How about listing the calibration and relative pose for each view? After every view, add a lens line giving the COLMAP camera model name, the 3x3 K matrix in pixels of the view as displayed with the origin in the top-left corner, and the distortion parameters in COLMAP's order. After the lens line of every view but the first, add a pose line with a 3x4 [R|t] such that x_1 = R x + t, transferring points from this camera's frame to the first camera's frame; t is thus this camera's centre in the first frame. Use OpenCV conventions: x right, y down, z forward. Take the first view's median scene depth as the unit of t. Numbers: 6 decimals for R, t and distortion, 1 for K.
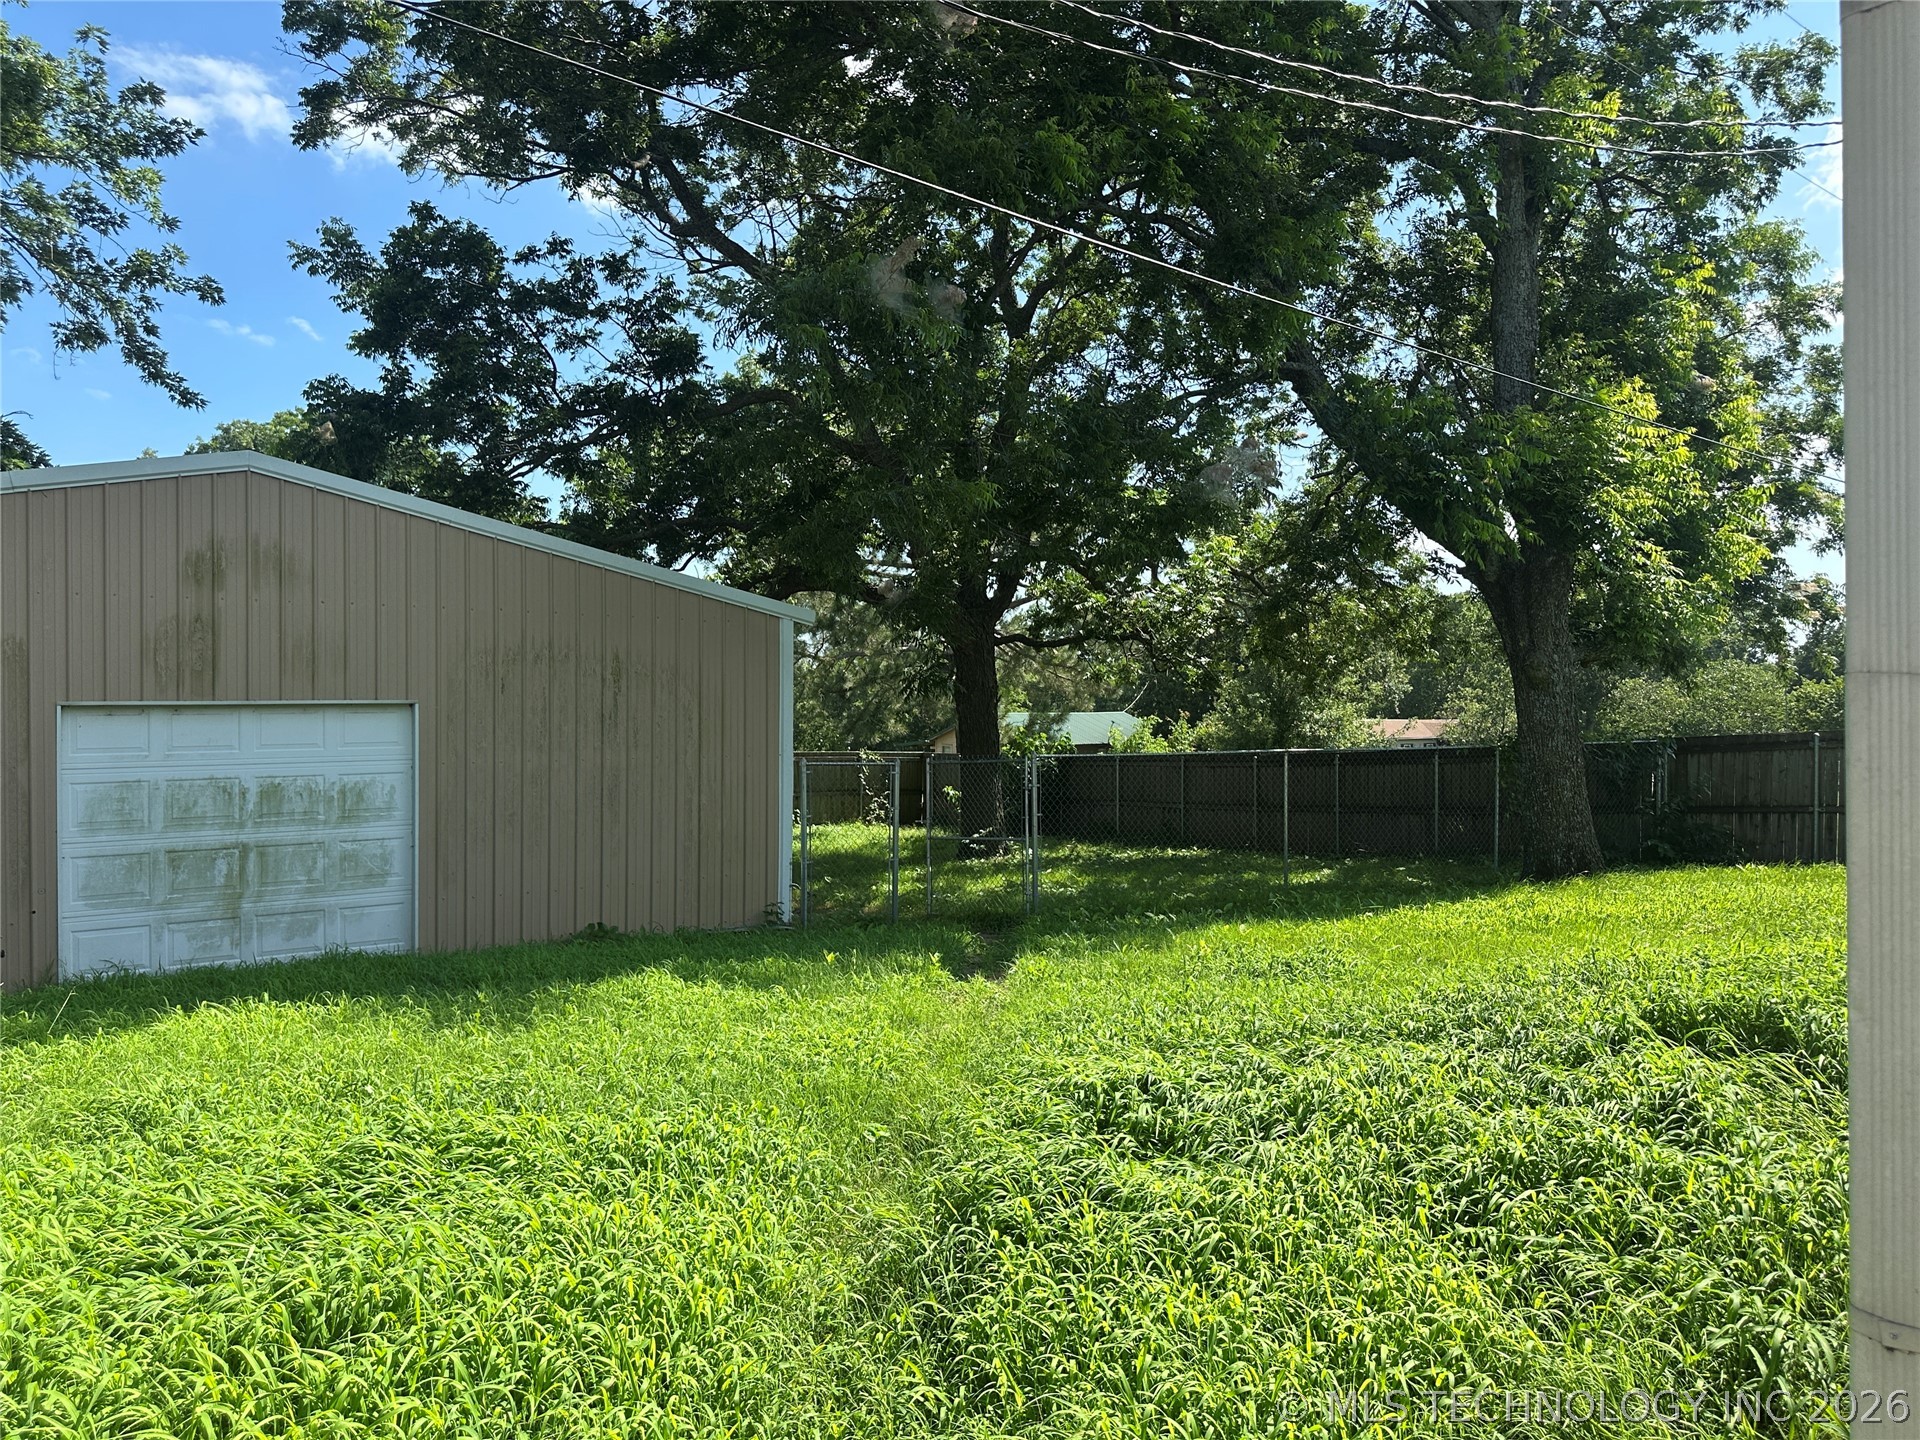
lens RADIAL K [[1356.2, 0, 972.0], [0, 1356.2, 708.0], [0, 0, 1]] dist [0.046286, -0.048308]
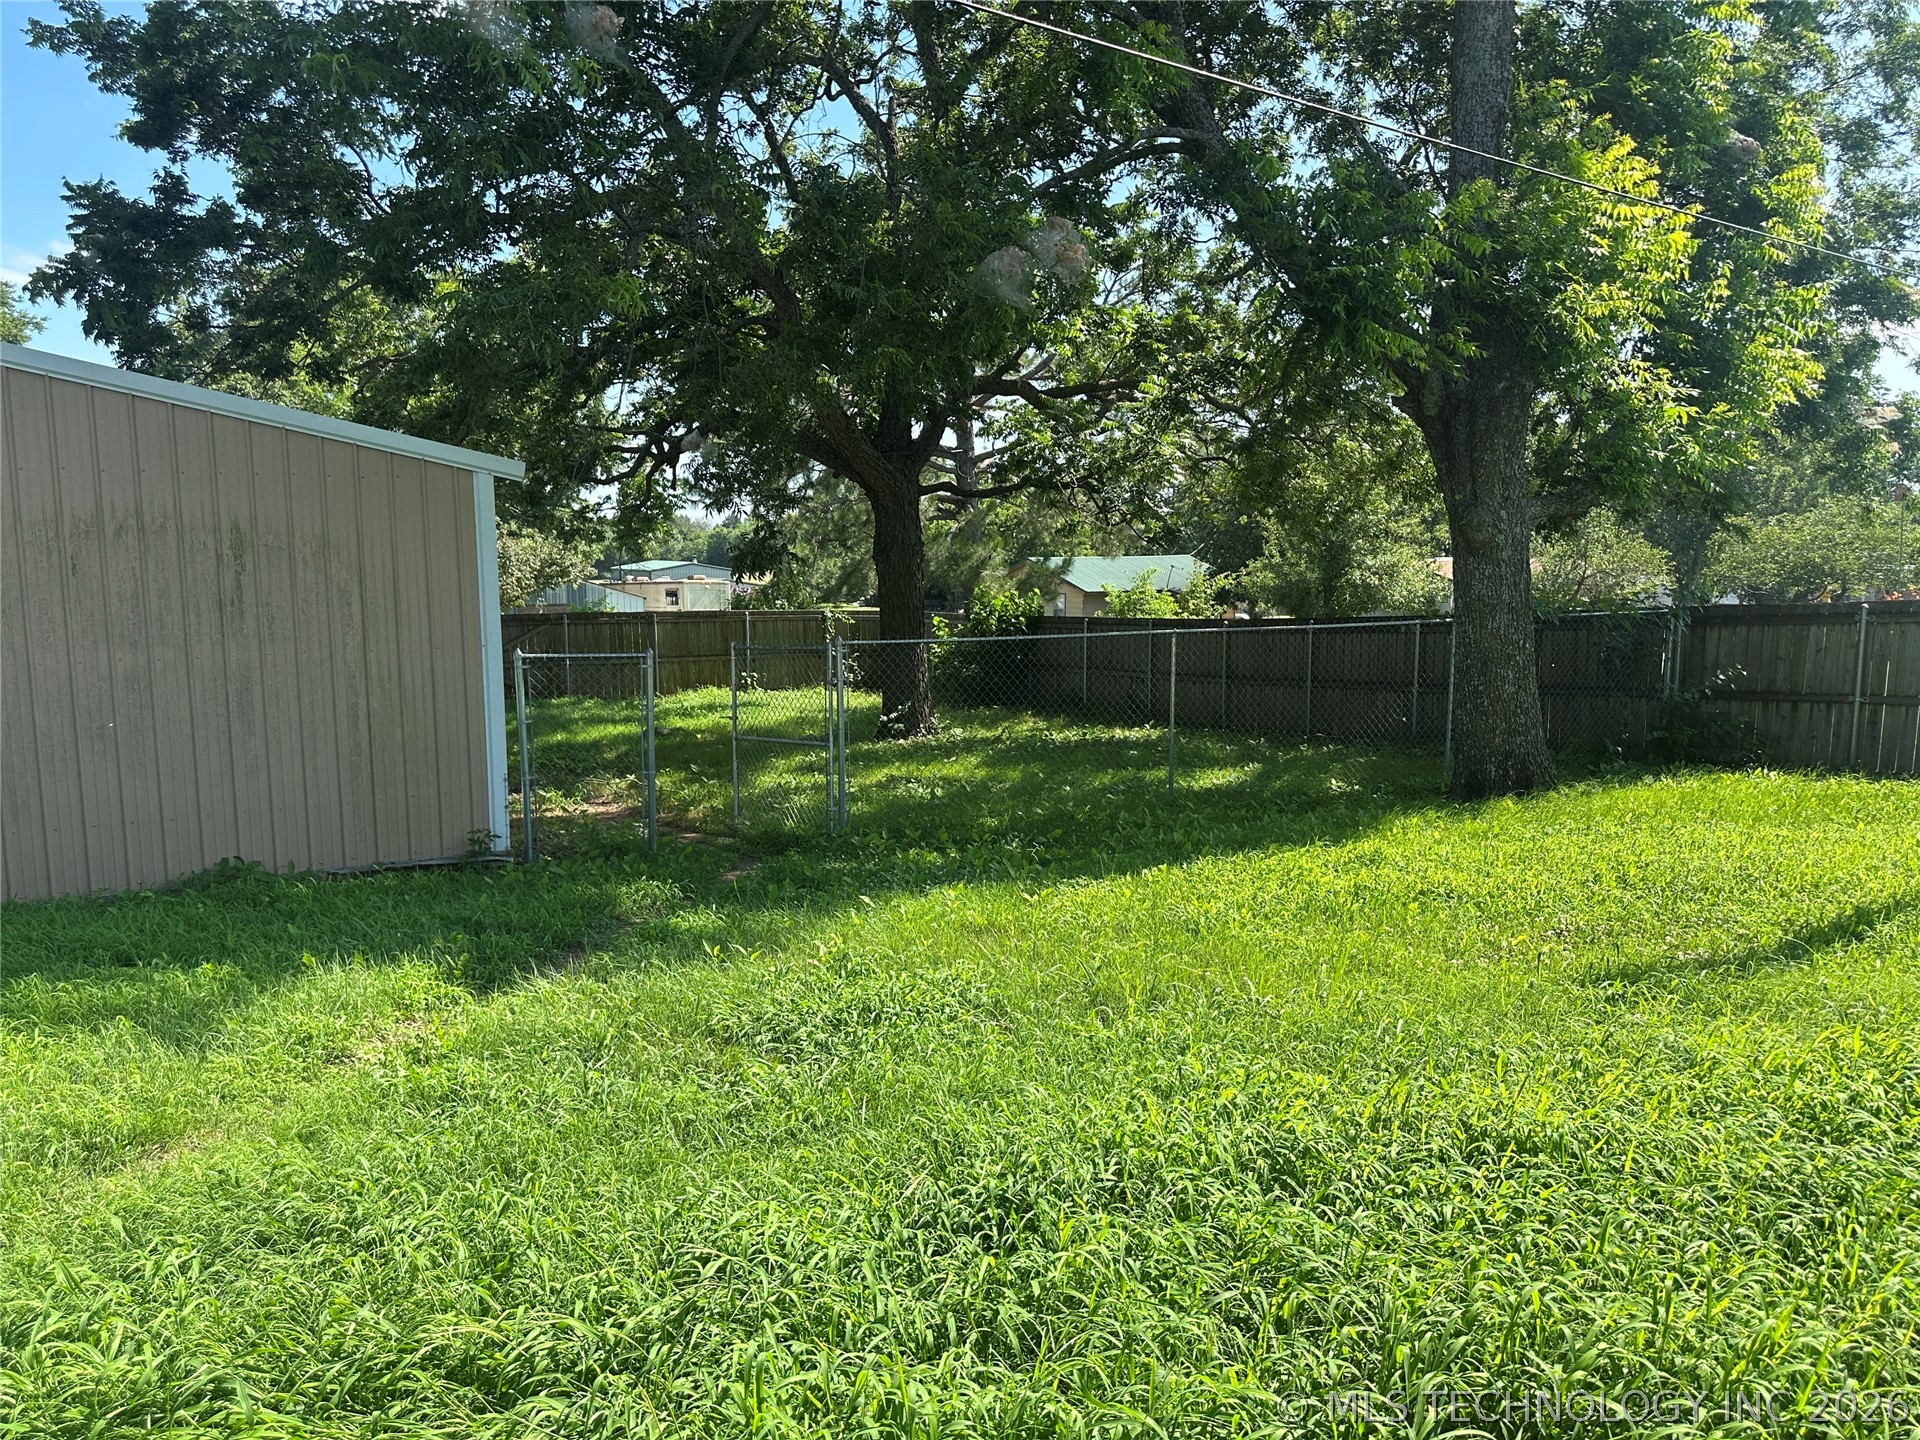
lens RADIAL K [[1356.2, 0, 970.1], [0, 1356.2, 729.9], [0, 0, 1]] dist [0.046286, -0.048308]
pose [[0.997077, 0.006346, -0.076135, 0.192272], [0.003957, 0.990918, 0.134413, -0.021977], [0.076296, -0.134321, 0.987996, 0.198979]]
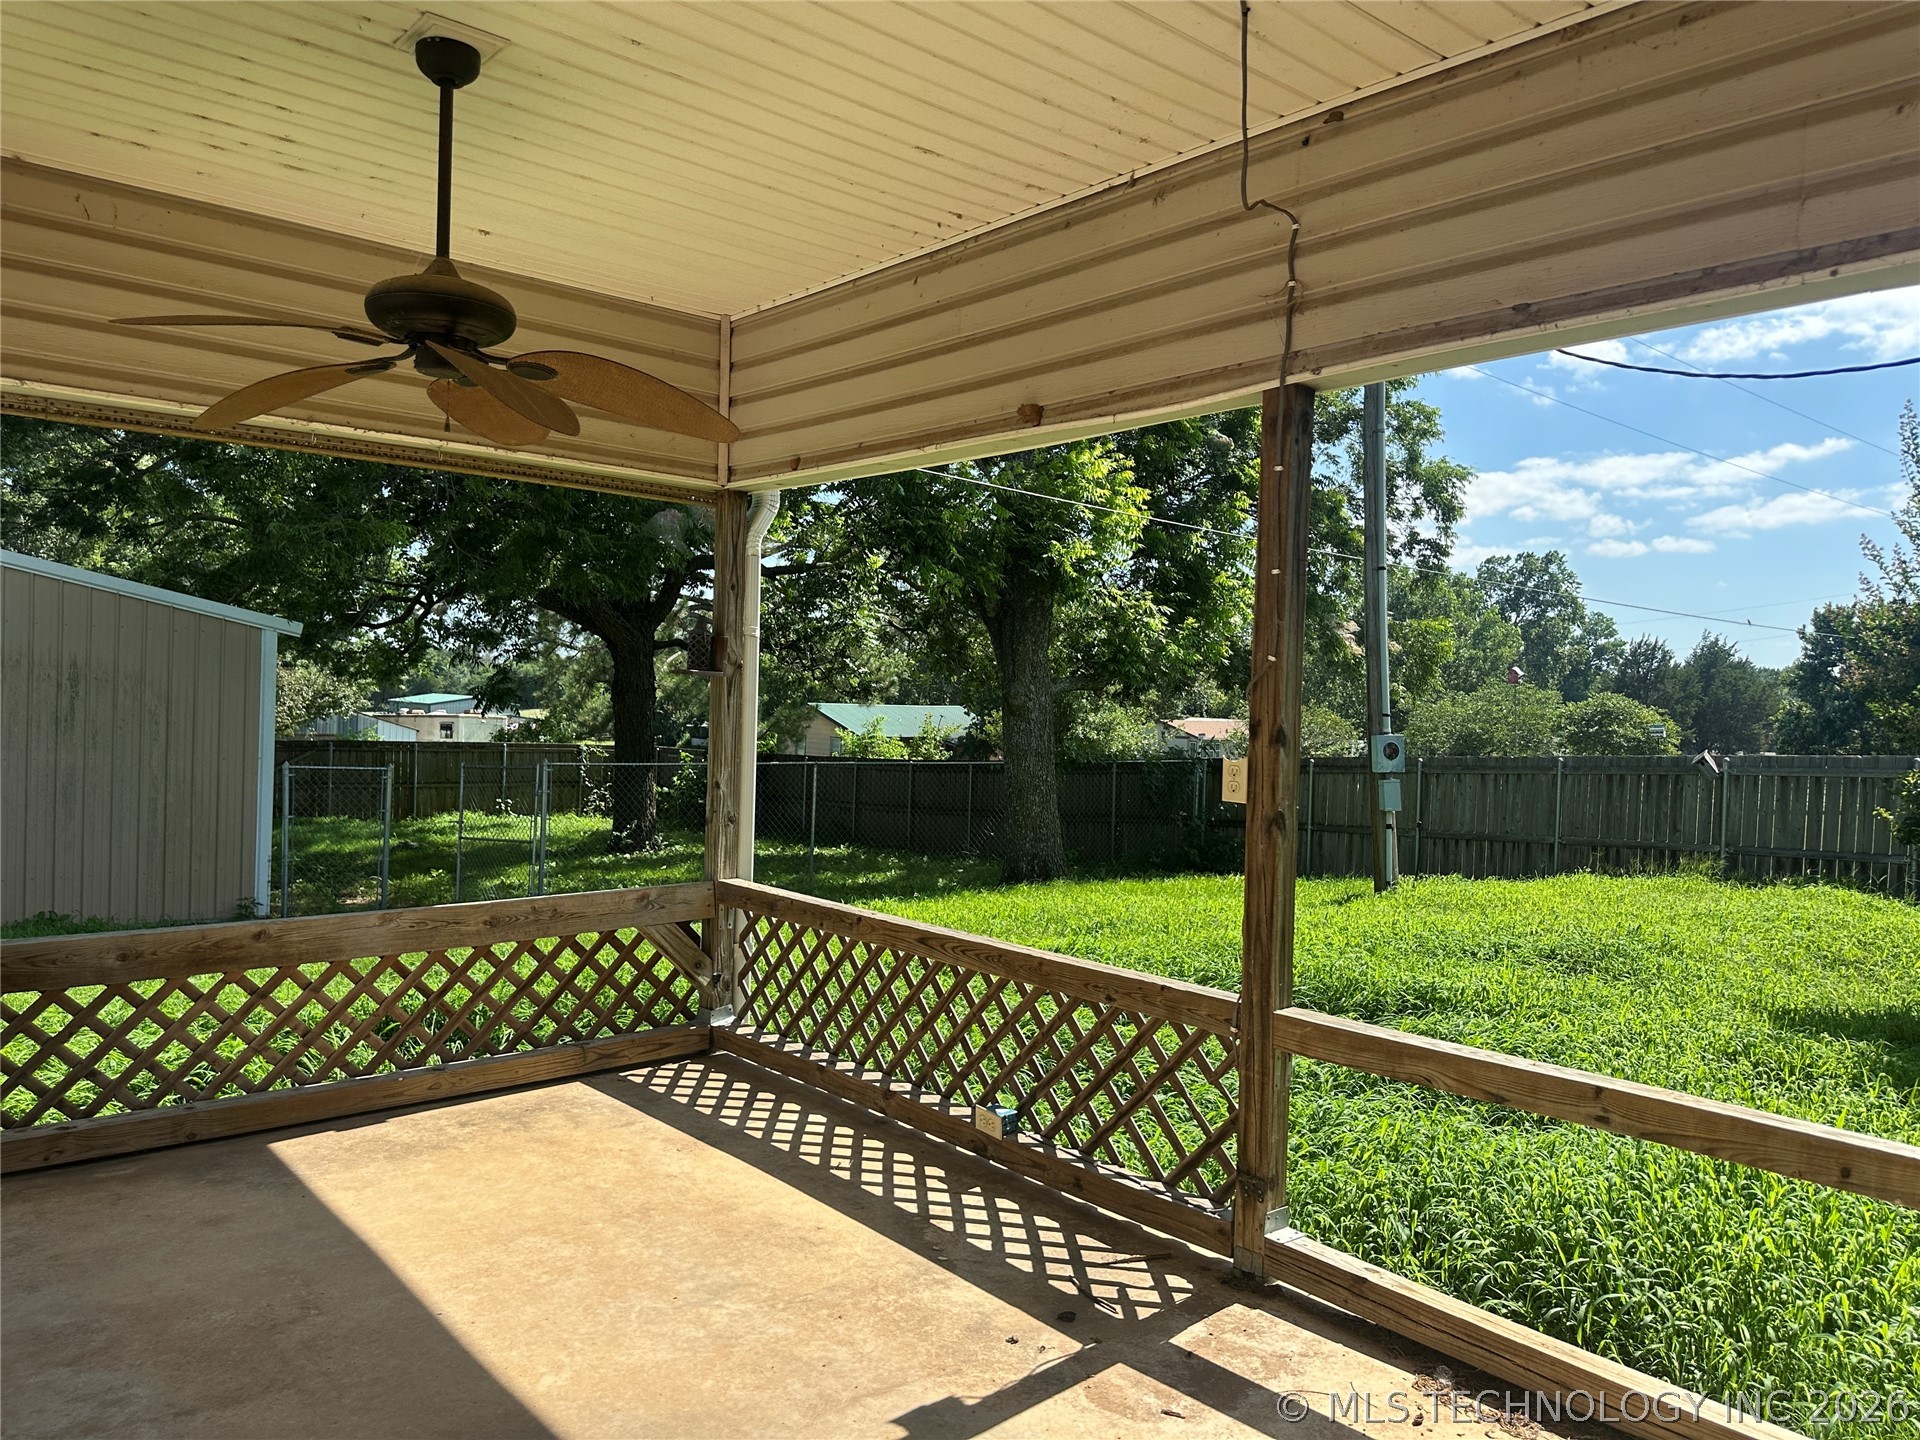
lens RADIAL K [[1356.2, 0, 976.0], [0, 1356.2, 725.3], [0, 0, 1]] dist [0.046286, -0.048308]
pose [[0.997024, 0.030105, 0.070974, 0.317158], [-0.031688, 0.999271, 0.021276, -0.029590], [-0.070281, -0.023462, 0.997251, -0.107356]]
